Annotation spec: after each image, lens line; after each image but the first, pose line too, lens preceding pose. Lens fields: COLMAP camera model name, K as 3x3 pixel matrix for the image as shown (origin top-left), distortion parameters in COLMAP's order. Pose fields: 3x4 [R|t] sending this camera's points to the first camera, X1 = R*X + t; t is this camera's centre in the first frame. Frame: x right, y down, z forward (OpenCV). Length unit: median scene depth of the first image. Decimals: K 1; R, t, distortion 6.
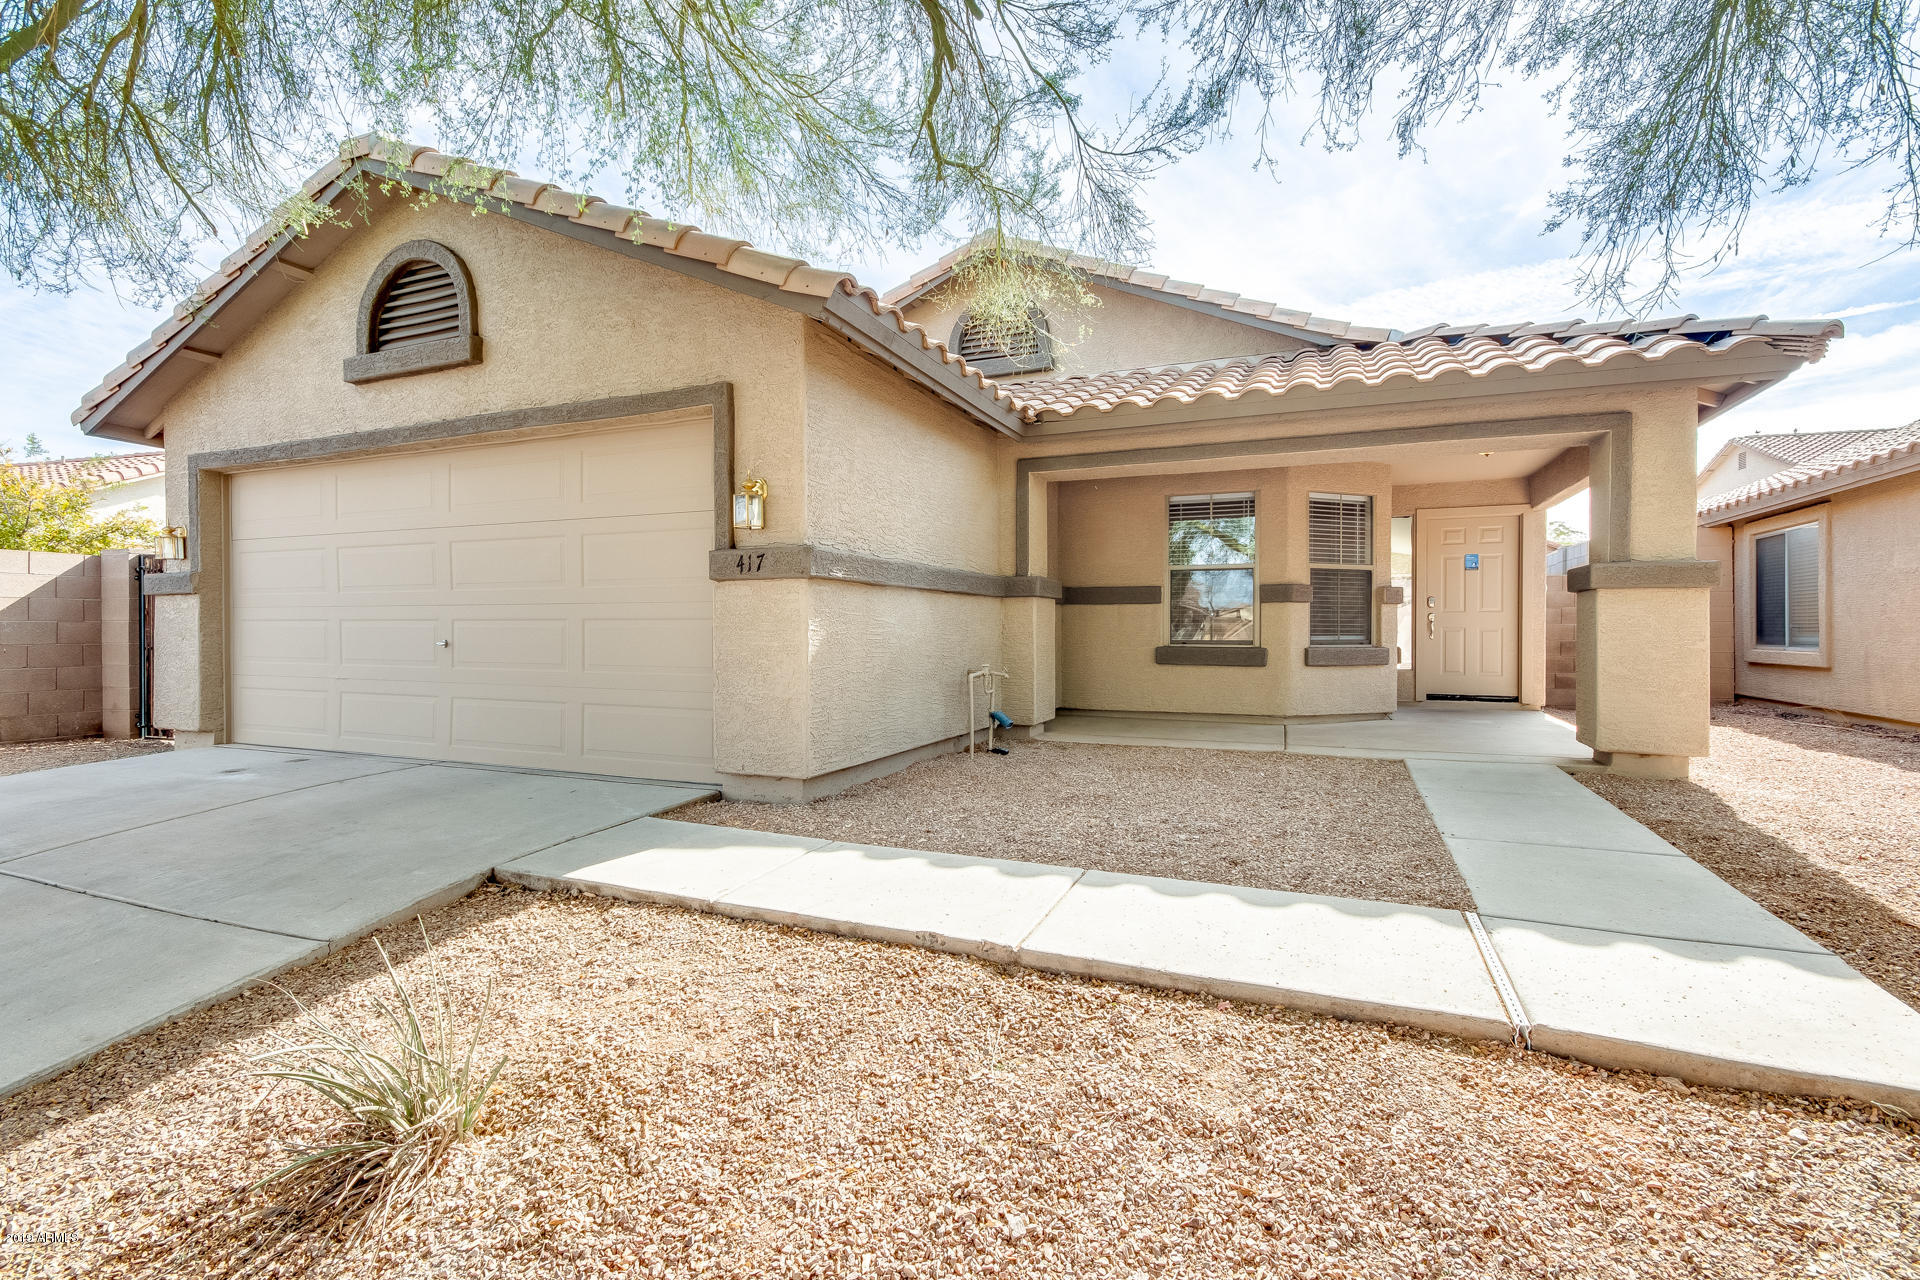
lens RADIAL K [[892.5, 0, 949.1], [0, 892.5, 630.6], [0, 0, 1]] dist [0.005606, -0.003736]
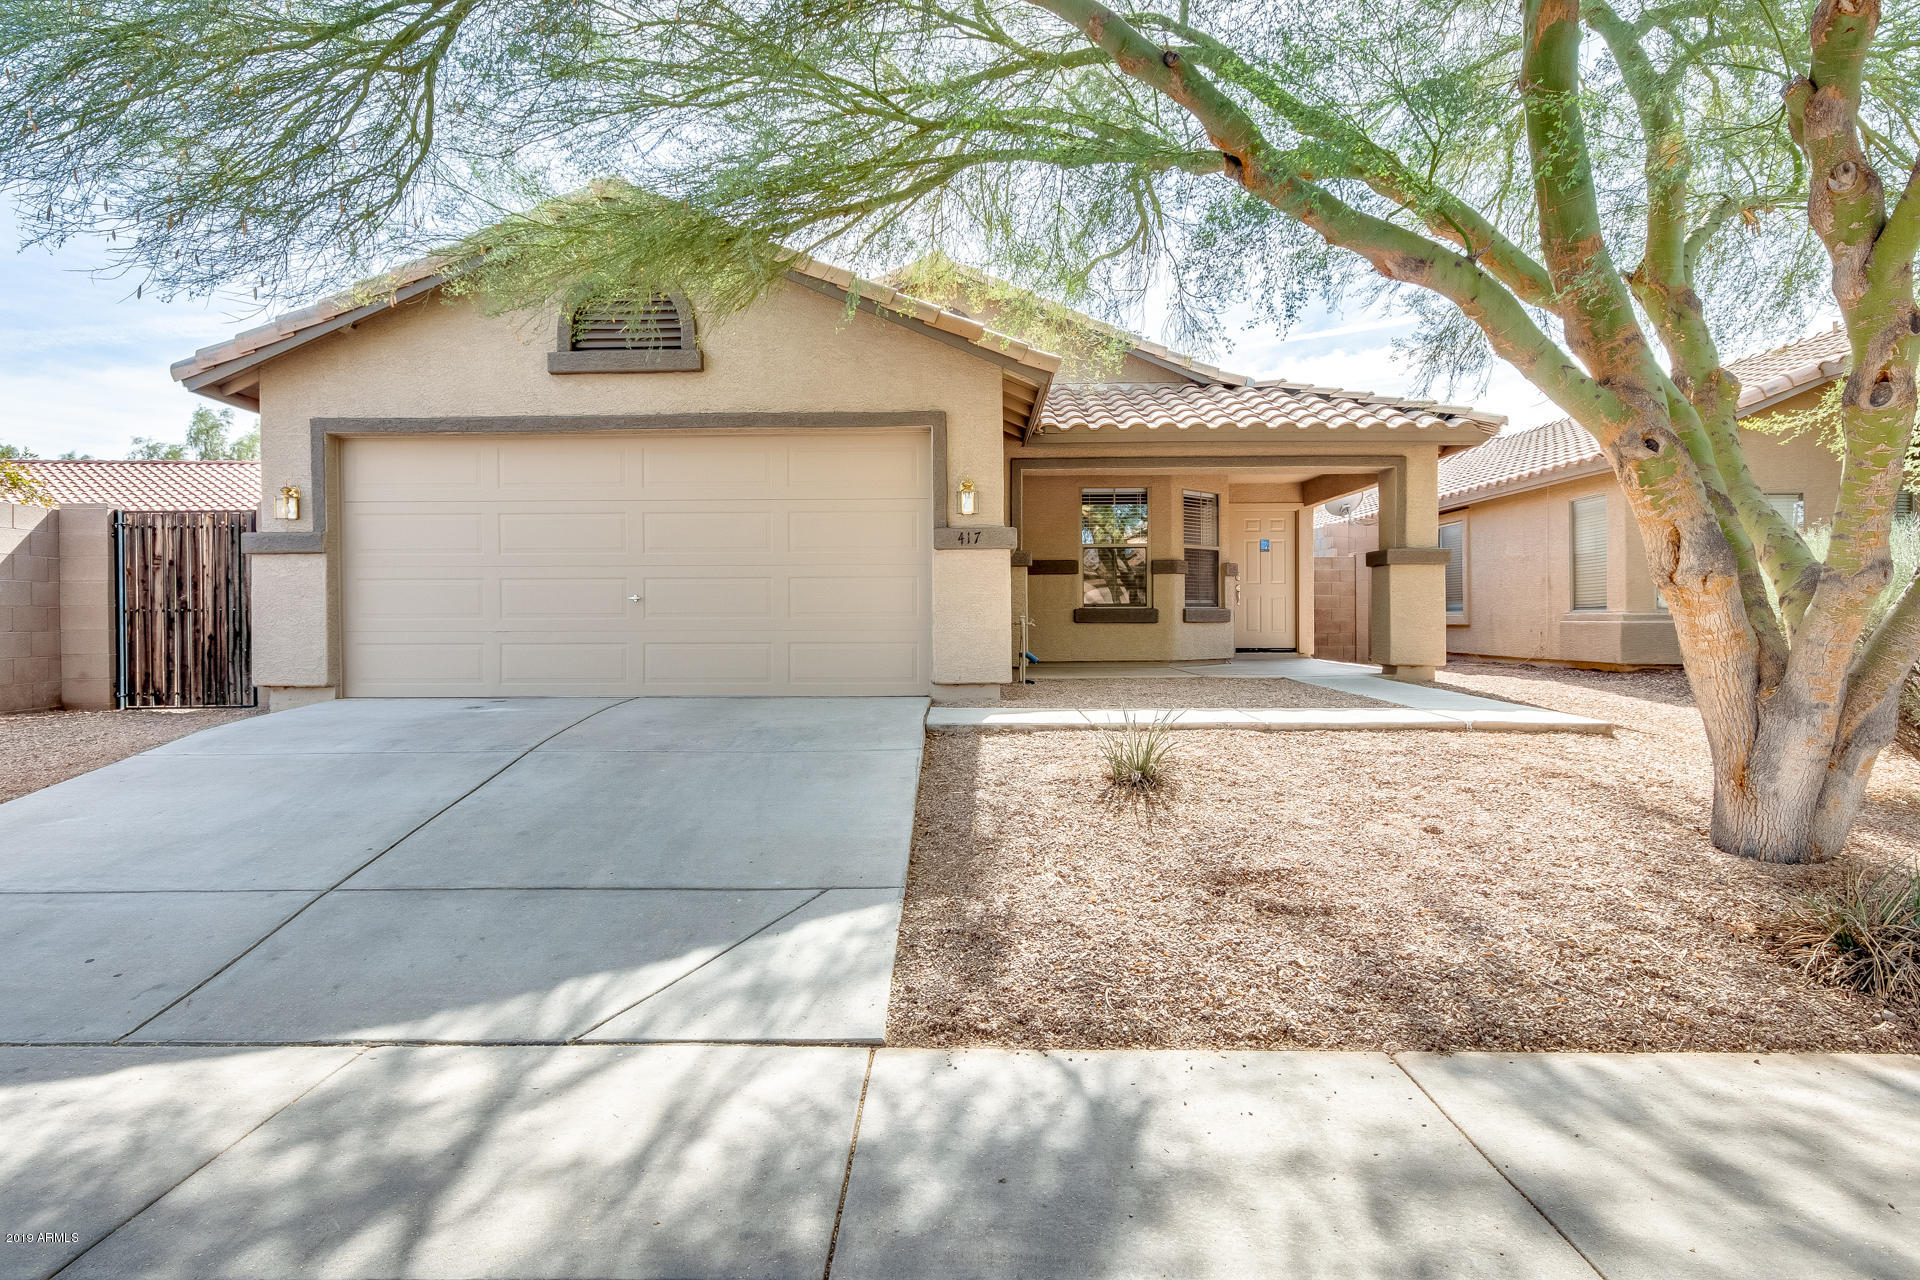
lens RADIAL K [[1131.2, 0, 962.3], [0, 1131.2, 630.8], [0, 0, 1]] dist [-0.004736, 0.001649]
pose [[0.920360, -0.010022, 0.390945, -0.593754], [0.007013, 0.999934, 0.009124, 0.037060], [-0.391010, -0.005656, 0.920369, -0.437434]]
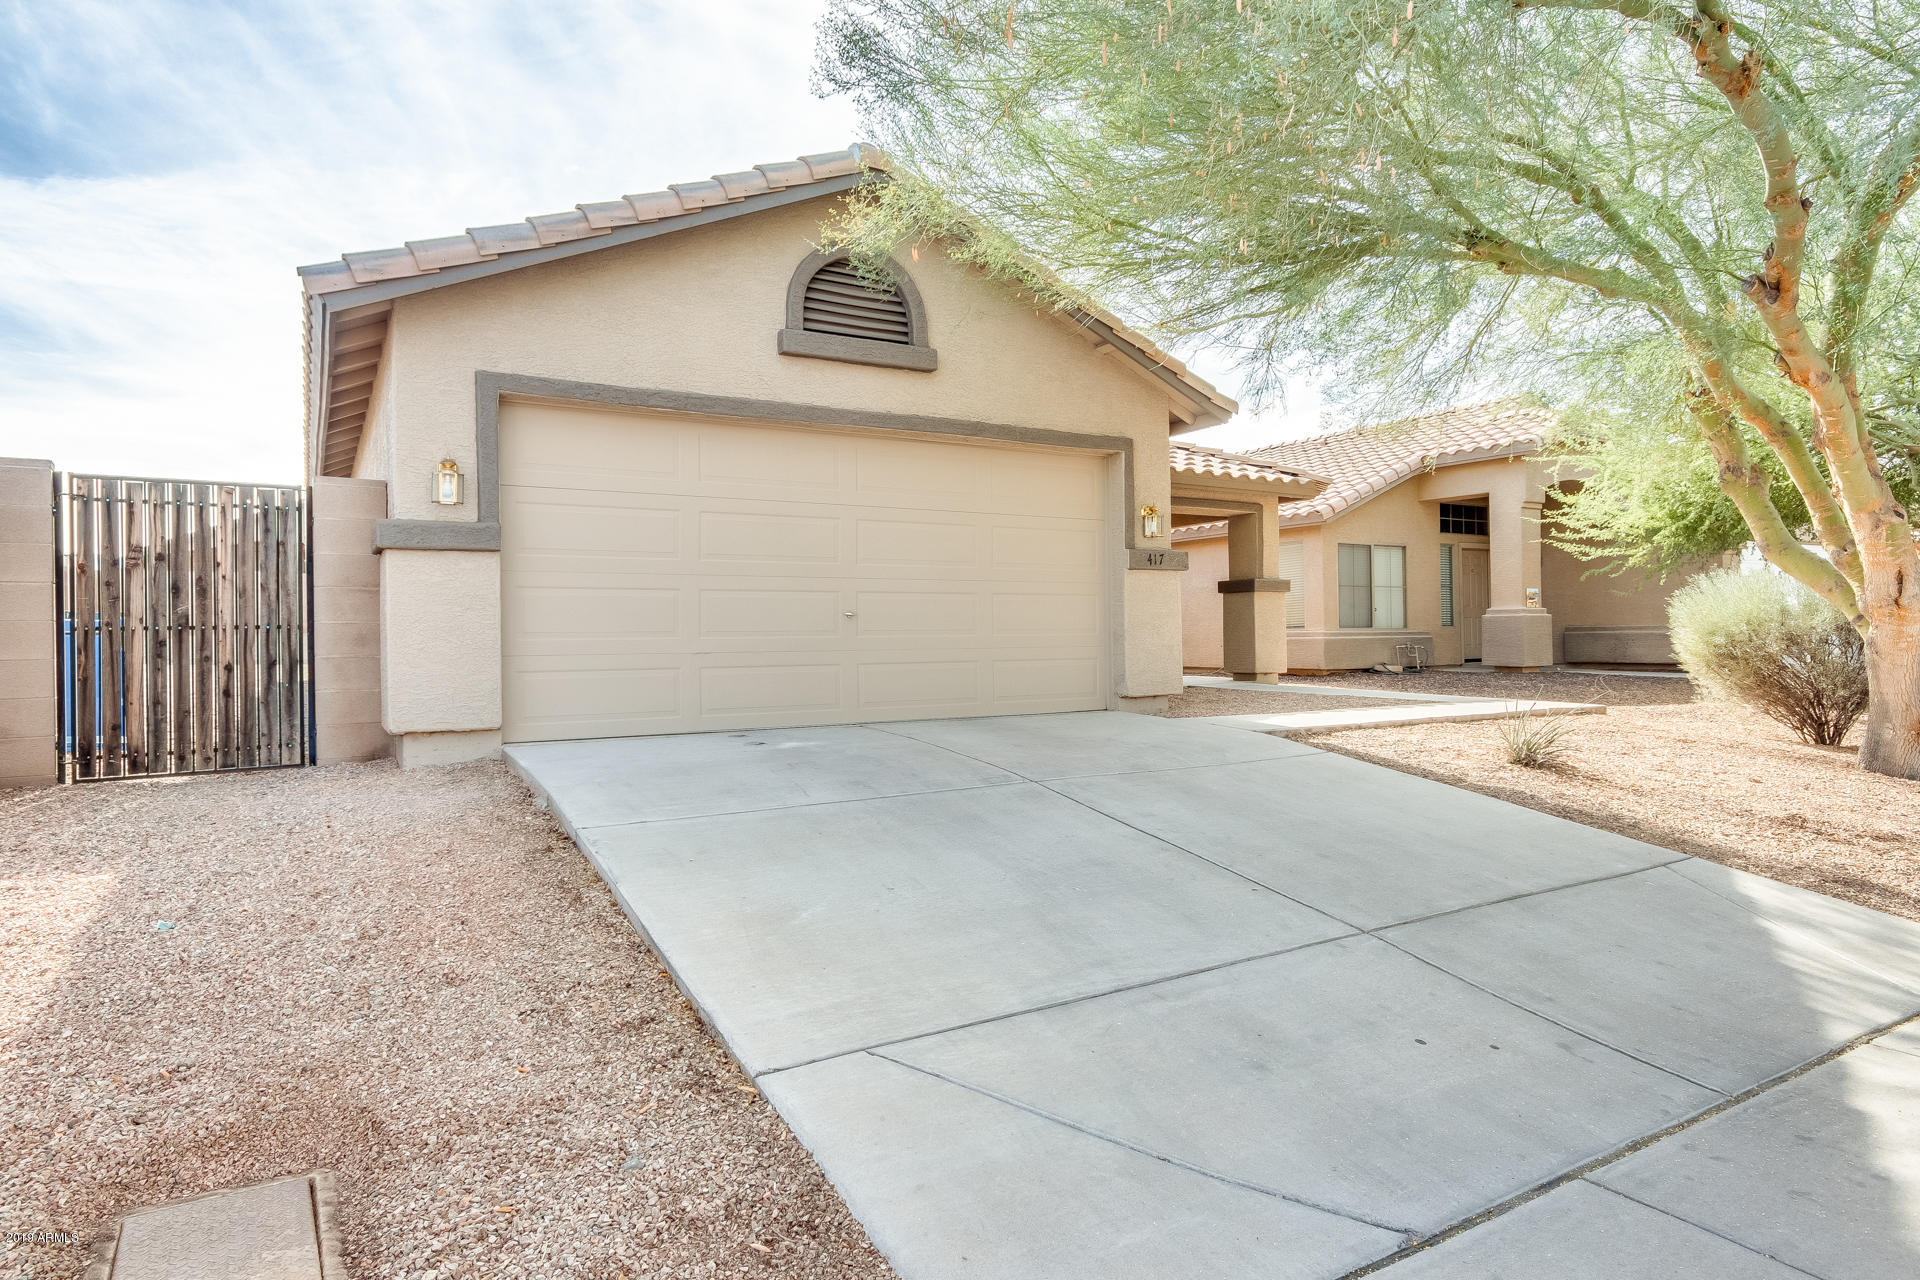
lens RADIAL K [[1078.2, 0, 956.8], [0, 1078.2, 636.6], [0, 0, 1]] dist [0.004854, 0.000938]
pose [[0.582134, -0.007990, 0.813053, -1.212349], [0.014316, 0.999897, -0.000423, 0.034346], [-0.812967, 0.011886, 0.582189, 0.113763]]
